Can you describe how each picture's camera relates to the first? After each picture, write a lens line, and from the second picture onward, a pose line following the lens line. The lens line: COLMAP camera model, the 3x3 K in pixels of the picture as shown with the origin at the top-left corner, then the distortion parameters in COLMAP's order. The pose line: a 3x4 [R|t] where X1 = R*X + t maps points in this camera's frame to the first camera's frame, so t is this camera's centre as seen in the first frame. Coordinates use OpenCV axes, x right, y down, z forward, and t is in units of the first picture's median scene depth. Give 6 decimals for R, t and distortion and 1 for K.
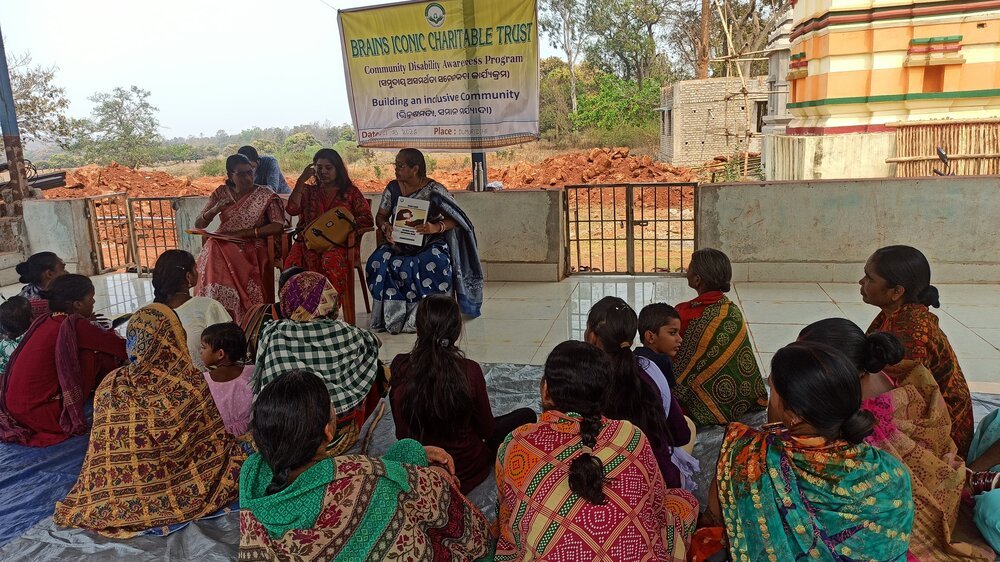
lens RADIAL K [[727.3, 0, 500.0], [0, 727.3, 281.0], [0, 0, 1]] dist [0.053147, -0.060592]
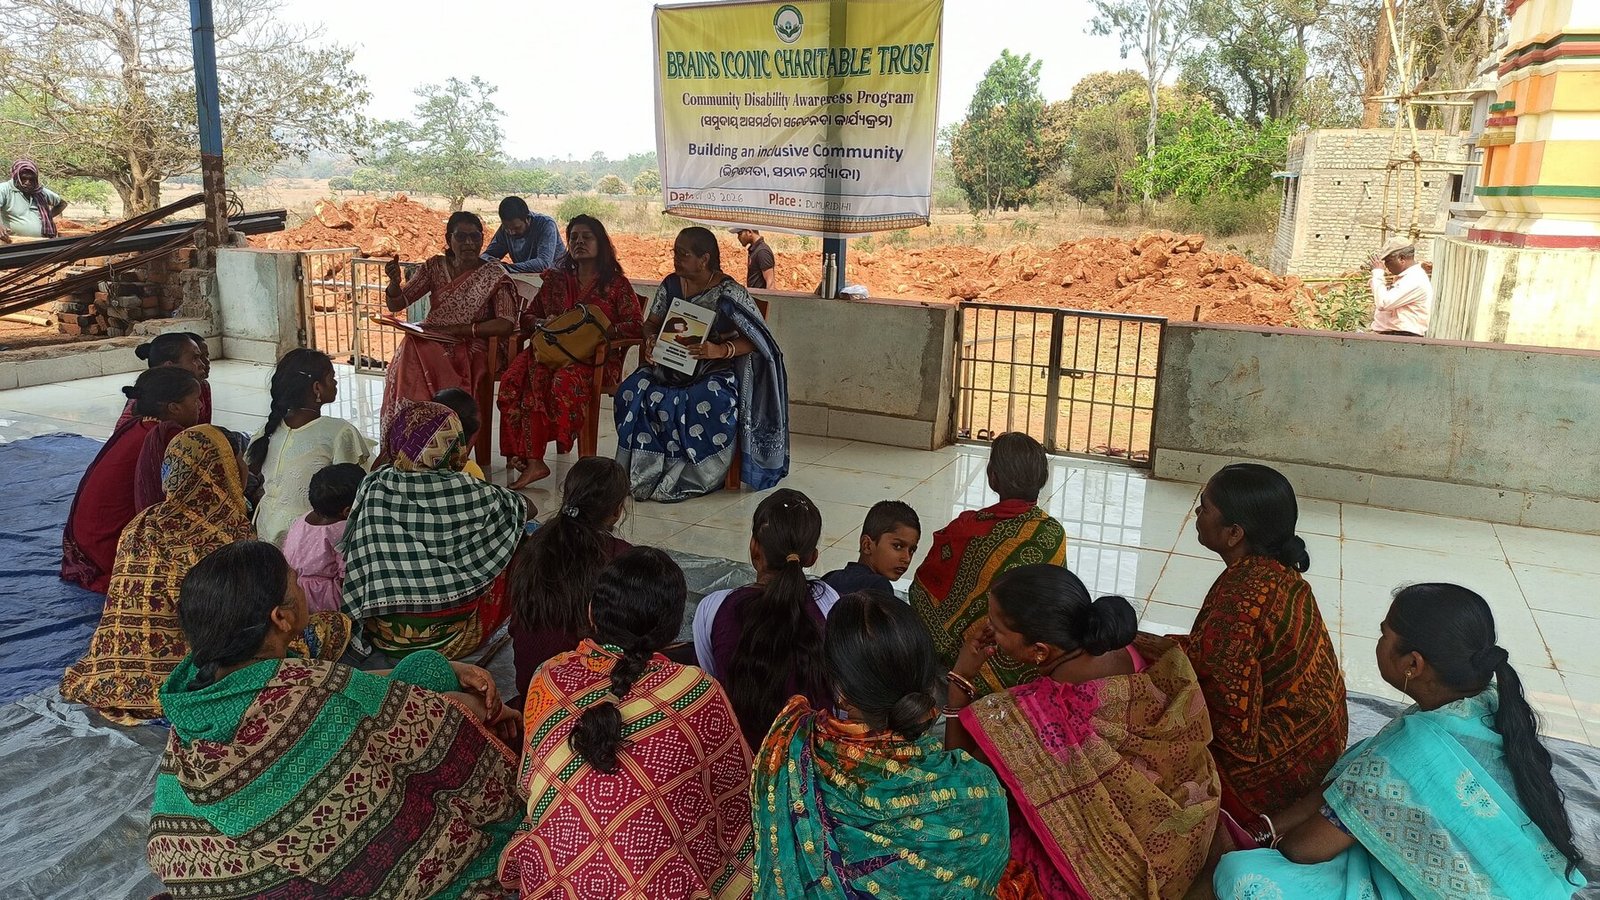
lens RADIAL K [[1163.7, 0, 800.0], [0, 1163.7, 450.0], [0, 0, 1]] dist [0.053147, -0.060592]
pose [[0.979264, 0.117321, -0.165157, 0.165499], [-0.112910, 0.992957, 0.035884, -0.028018], [0.168204, -0.016492, 0.985614, -0.042247]]
